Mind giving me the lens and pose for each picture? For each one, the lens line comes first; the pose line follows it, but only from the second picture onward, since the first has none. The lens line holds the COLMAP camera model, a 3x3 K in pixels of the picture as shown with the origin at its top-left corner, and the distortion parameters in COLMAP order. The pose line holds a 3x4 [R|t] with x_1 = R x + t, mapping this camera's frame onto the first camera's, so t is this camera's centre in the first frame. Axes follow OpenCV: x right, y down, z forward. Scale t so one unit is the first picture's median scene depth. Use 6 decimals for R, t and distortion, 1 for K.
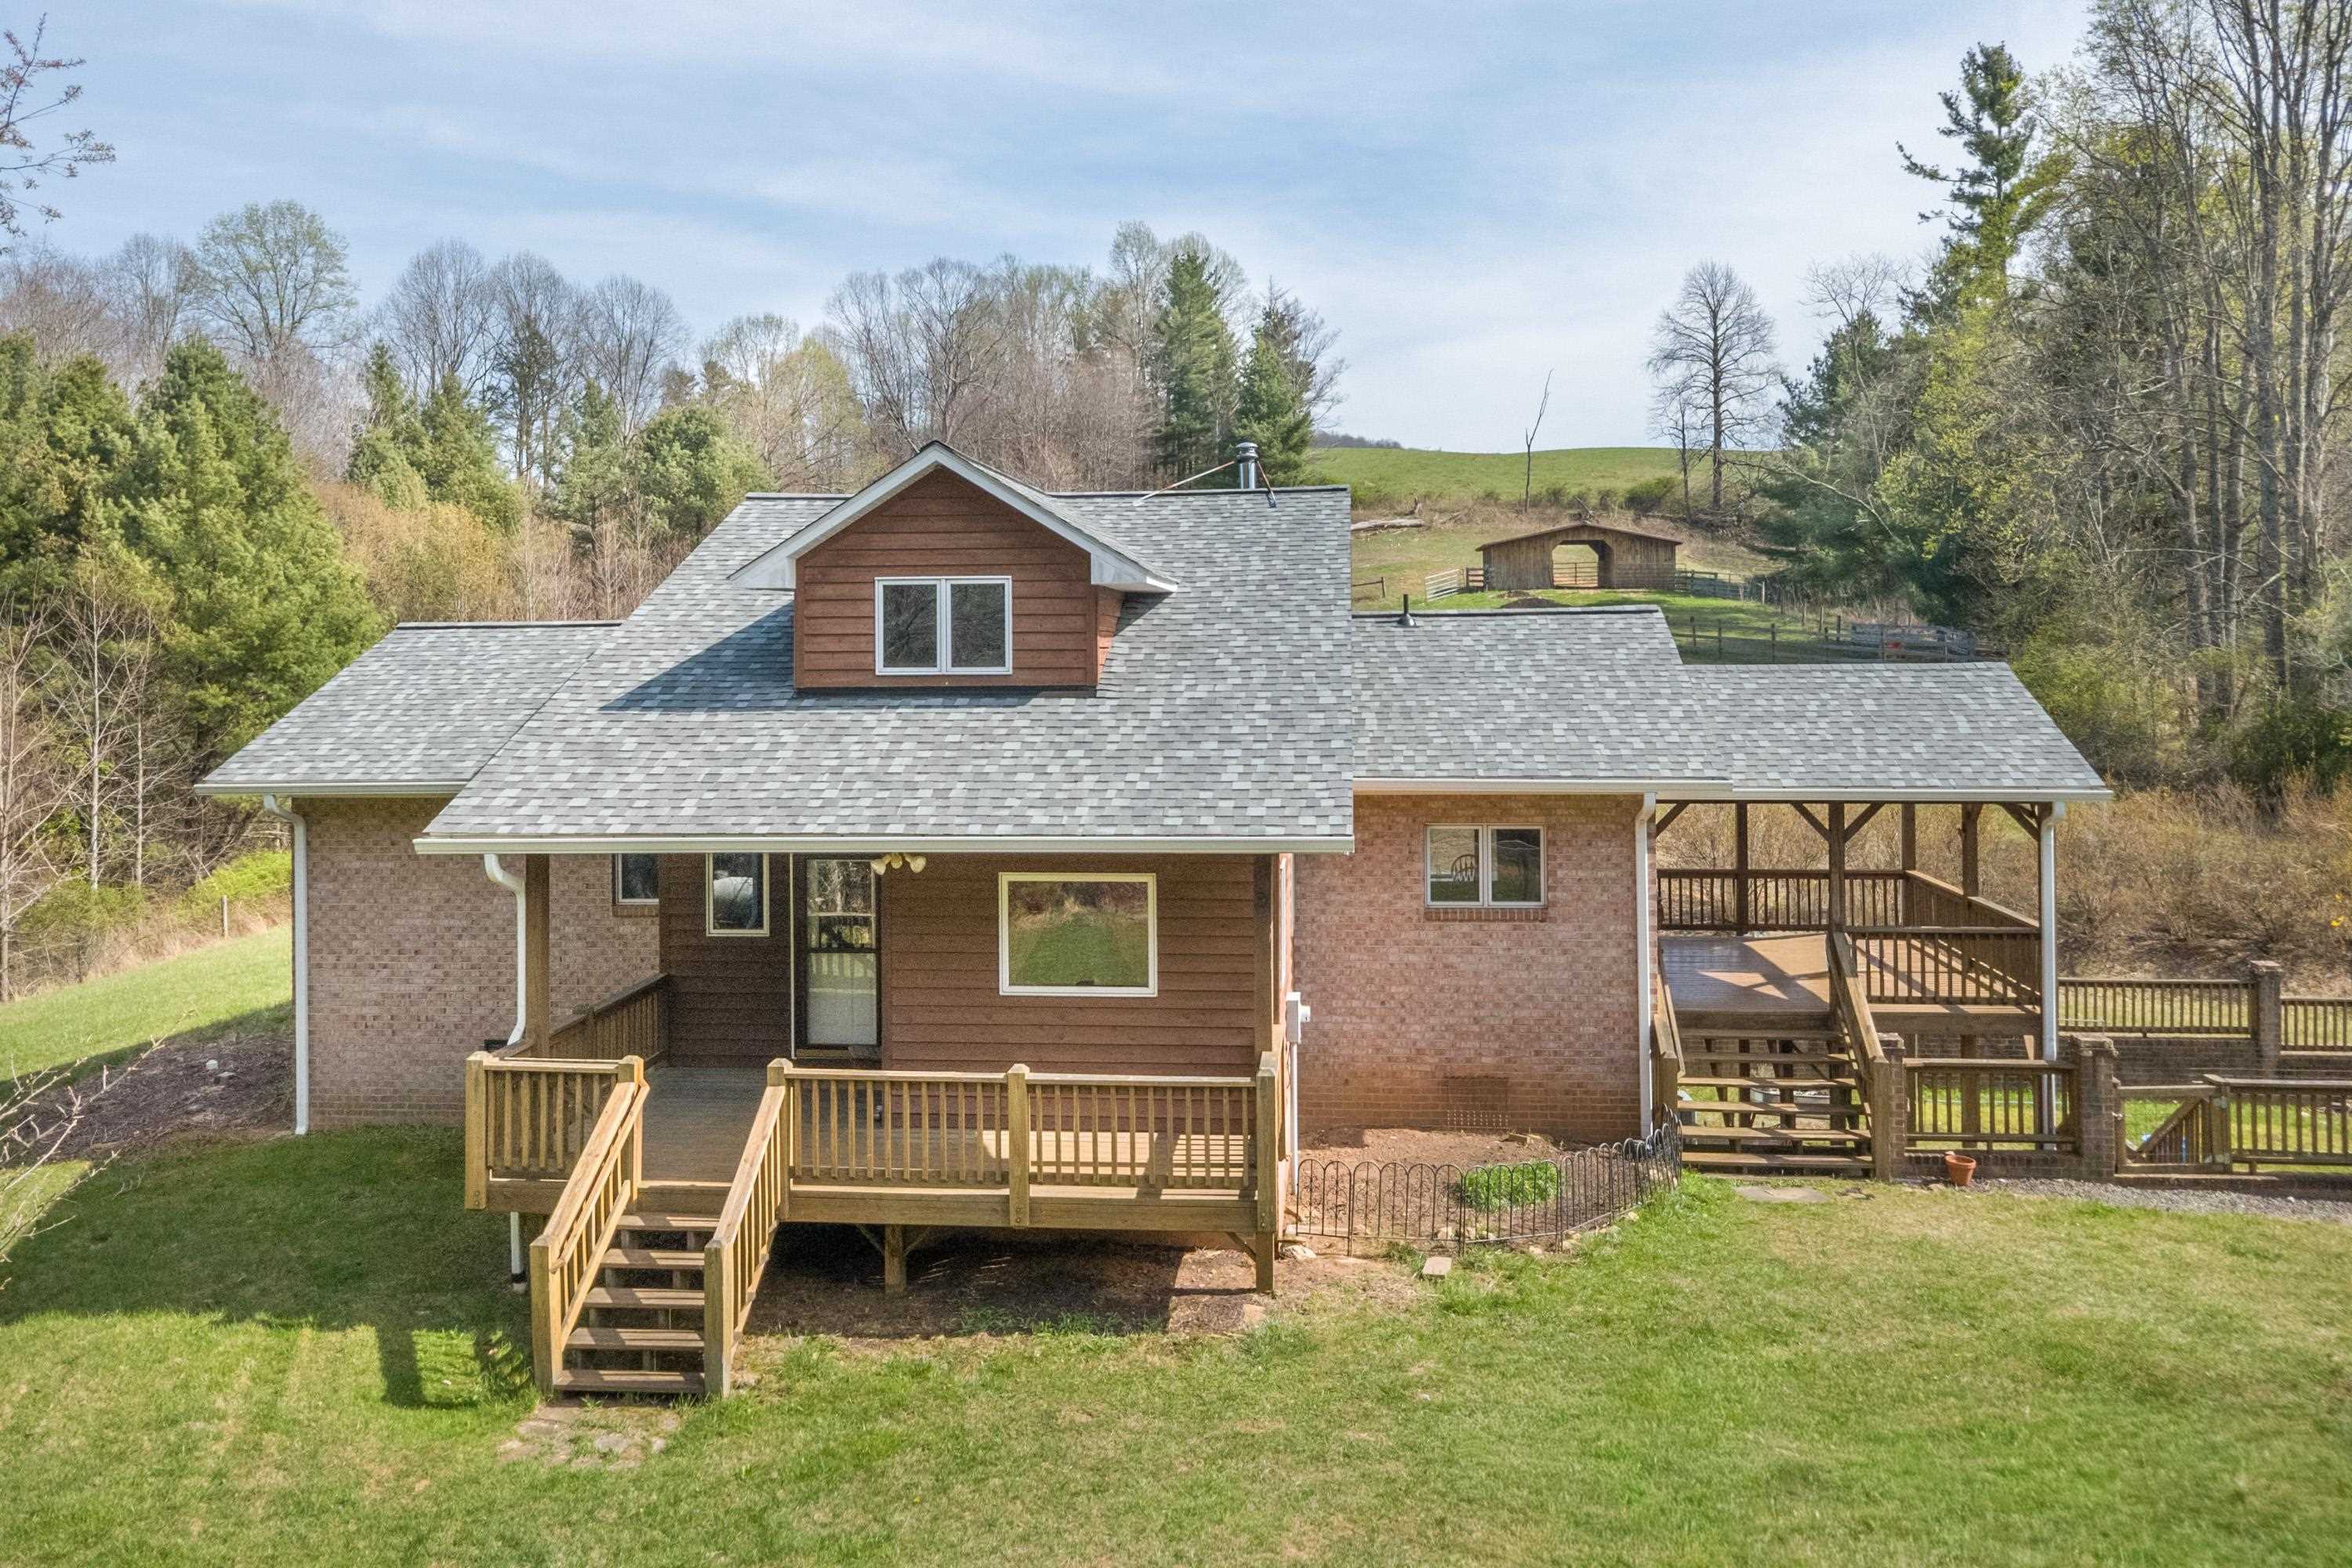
lens RADIAL K [[1714.9, 0, 1170.5], [0, 1714.9, 633.9], [0, 0, 1]] dist [0.007276, -0.006345]
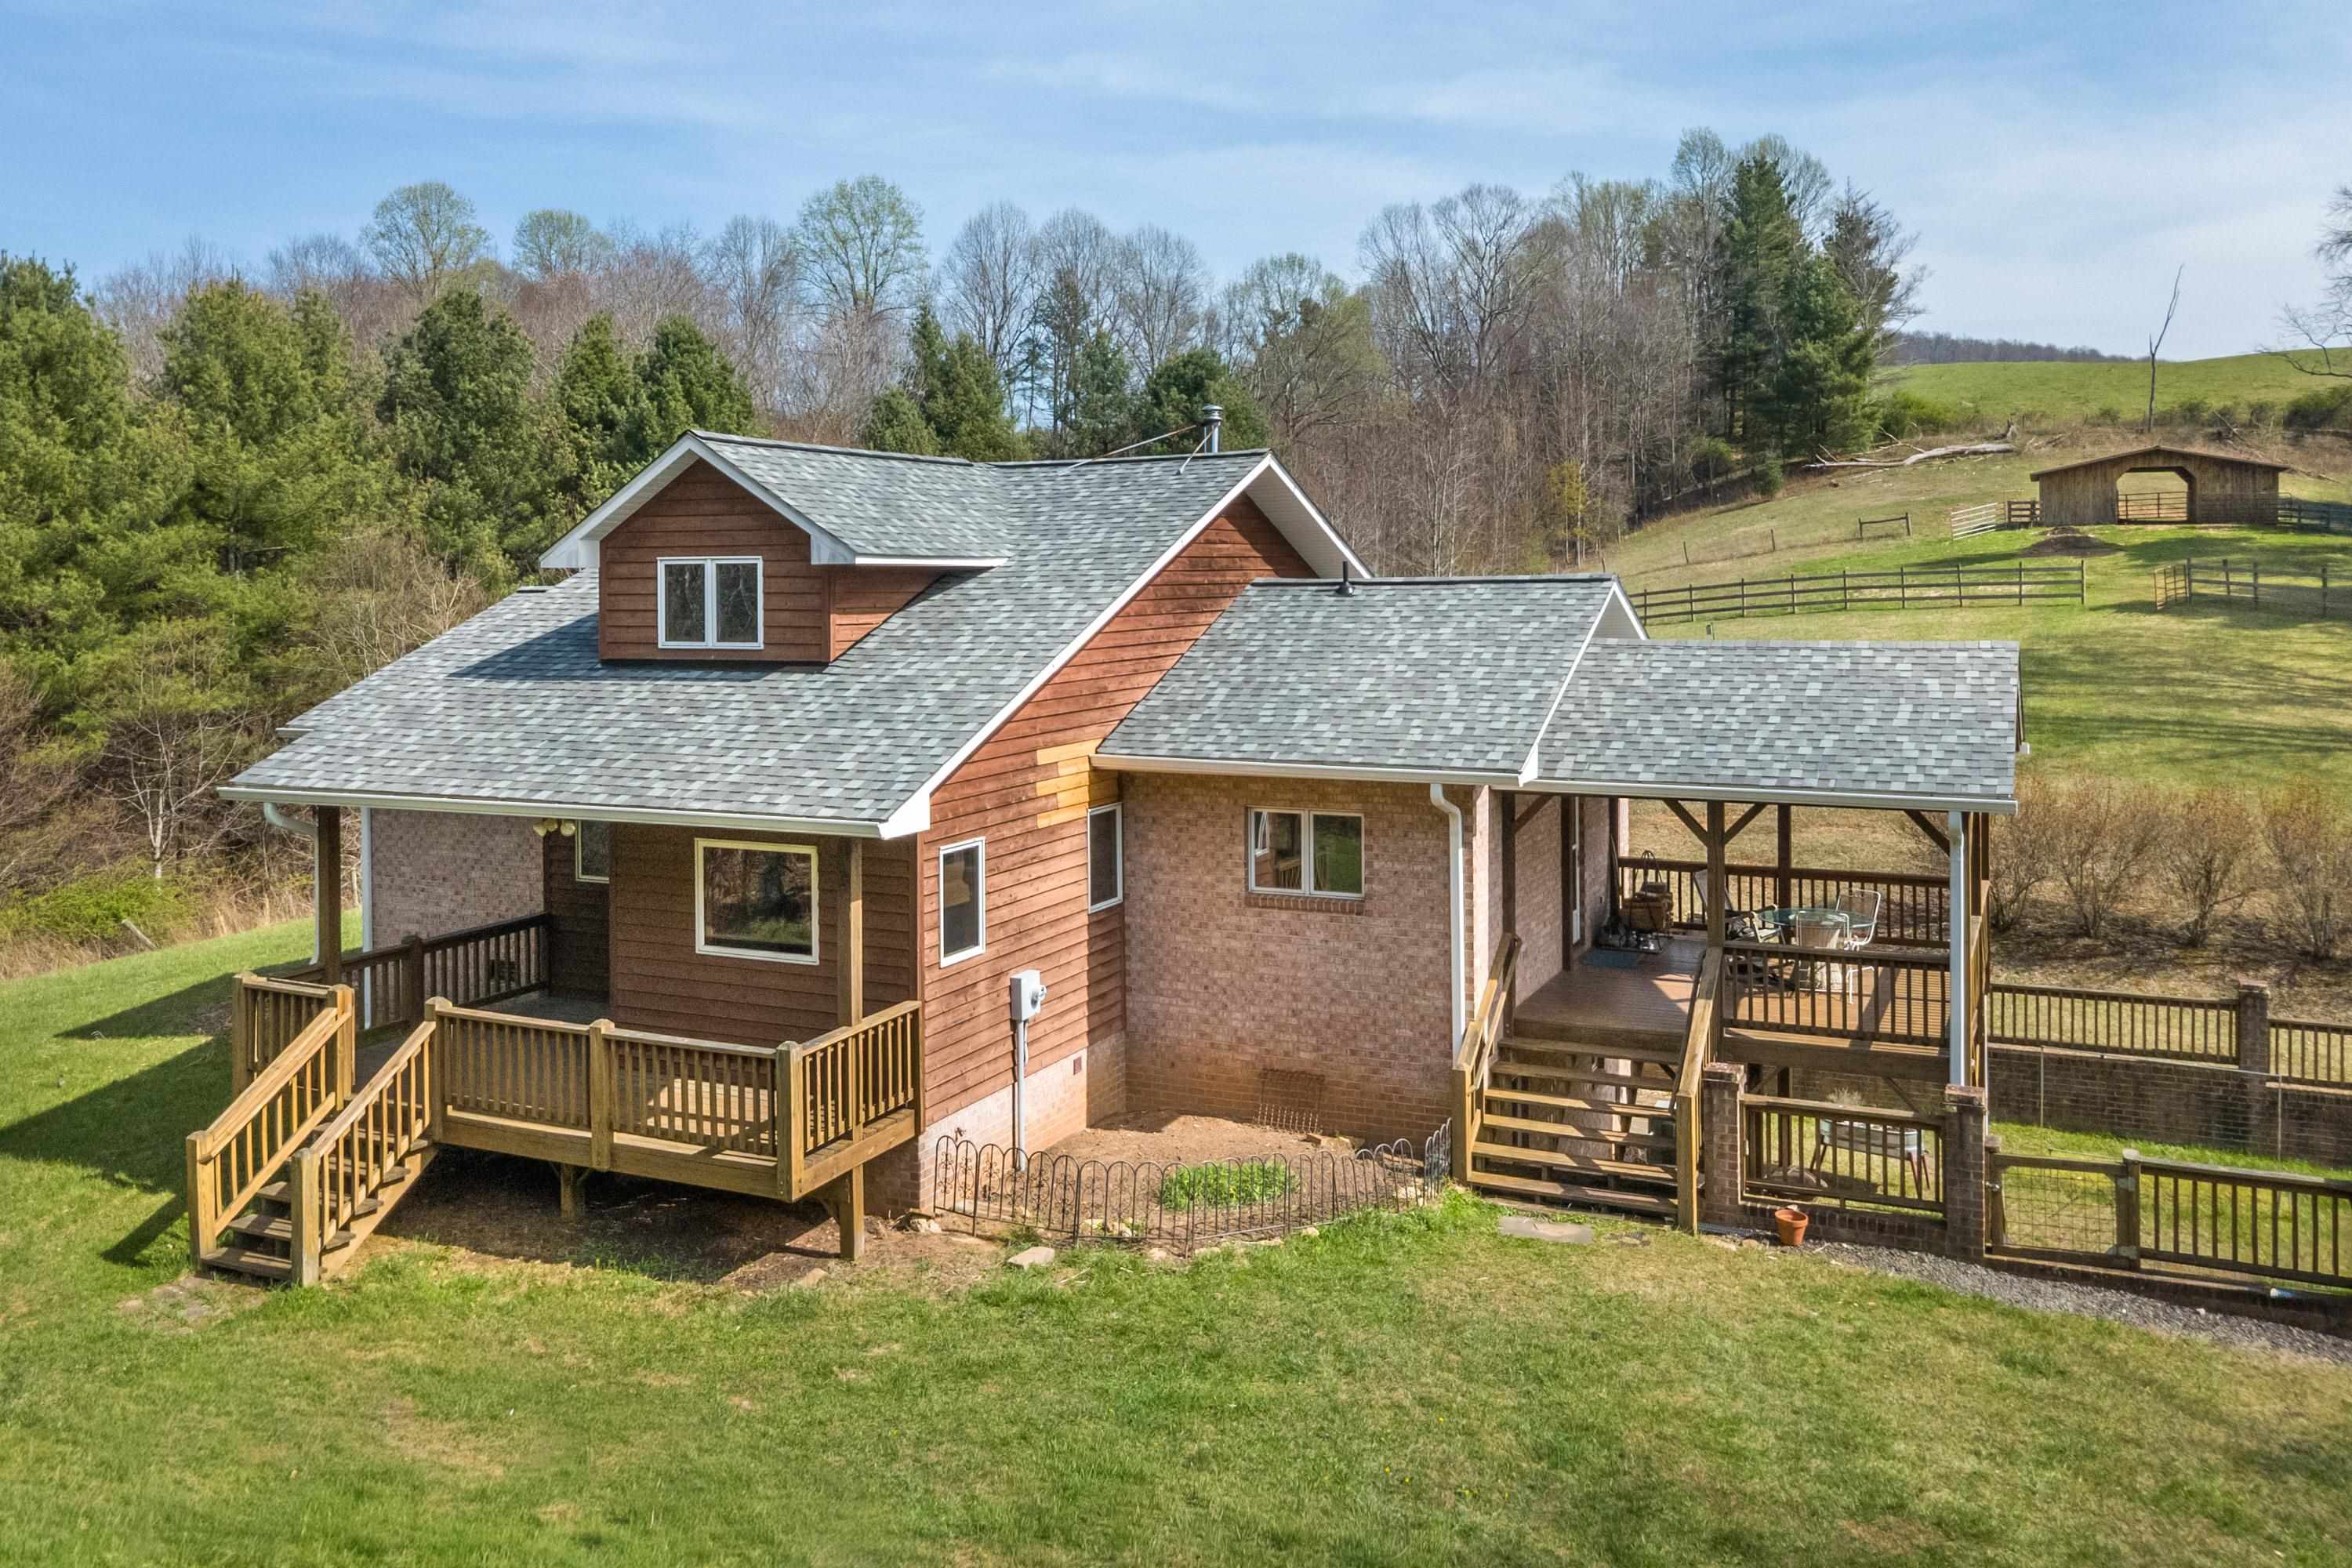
lens RADIAL K [[1761.2, 0, 1202.3], [0, 1761.2, 605.3], [0, 0, 1]] dist [0.002035, 0.001027]
pose [[0.946978, 0.006332, -0.321235, 0.442075], [0.000224, 0.999793, 0.020367, -0.022123], [0.321297, -0.019359, 0.946781, 0.057017]]
